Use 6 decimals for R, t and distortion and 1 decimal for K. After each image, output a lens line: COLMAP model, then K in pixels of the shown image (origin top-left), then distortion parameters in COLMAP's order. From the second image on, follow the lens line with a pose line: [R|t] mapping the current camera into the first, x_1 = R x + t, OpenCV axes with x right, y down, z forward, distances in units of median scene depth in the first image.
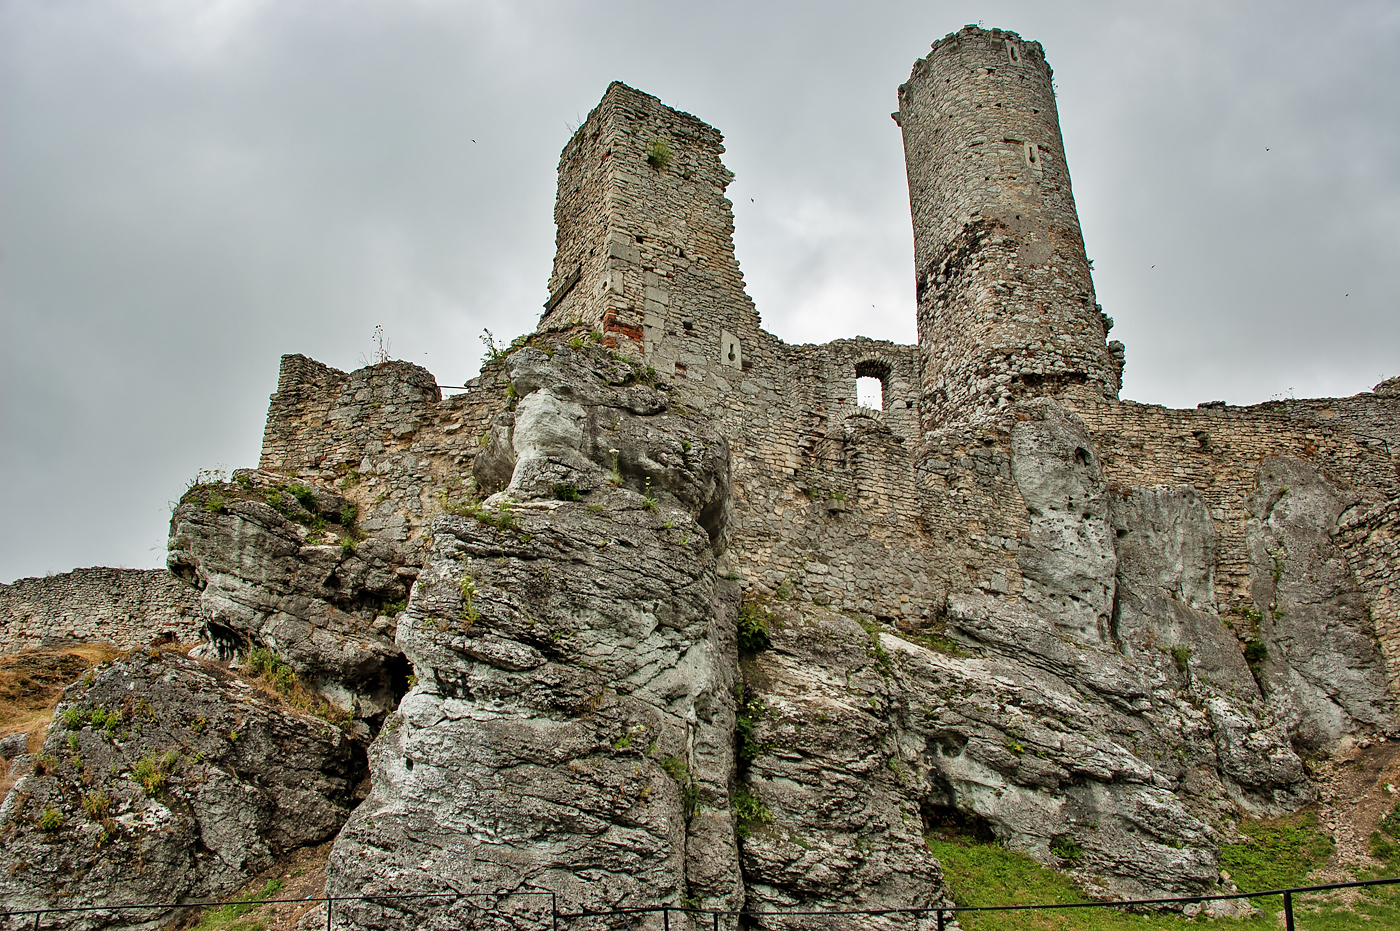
lens RADIAL K [[1104.7, 0, 700.0], [0, 1104.7, 465.5], [0, 0, 1]] dist [-0.163112, 0.129705]
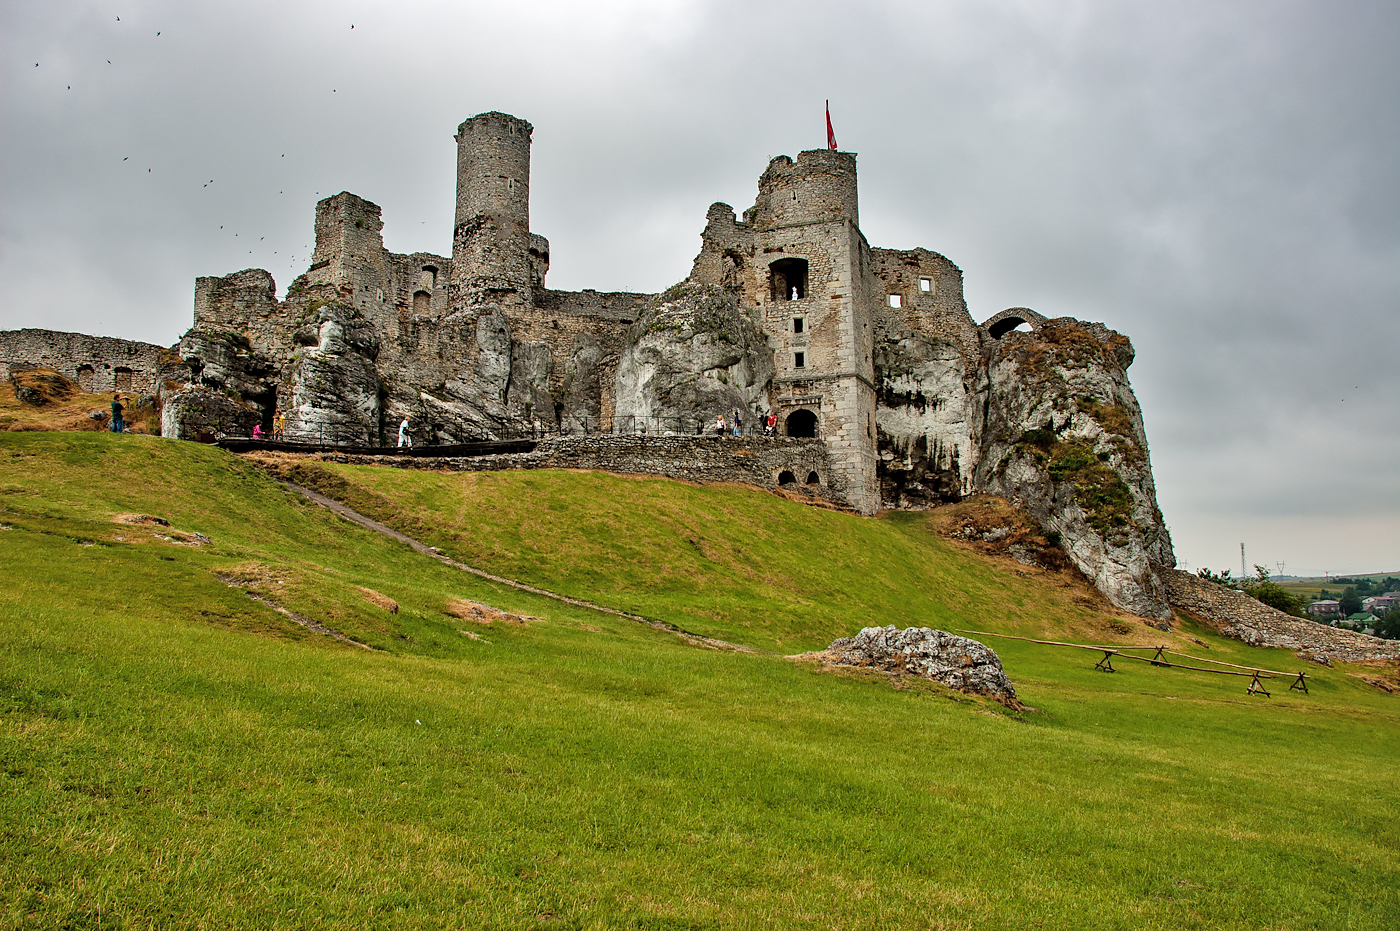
lens RADIAL K [[1104.7, 0, 700.0], [0, 1104.7, 465.5], [0, 0, 1]] dist [-0.163112, 0.129705]
pose [[0.916344, 0.041296, 0.398257, -0.330986], [-0.142274, 0.963337, 0.227465, -0.455294], [-0.374262, -0.265098, 0.888623, -2.066260]]
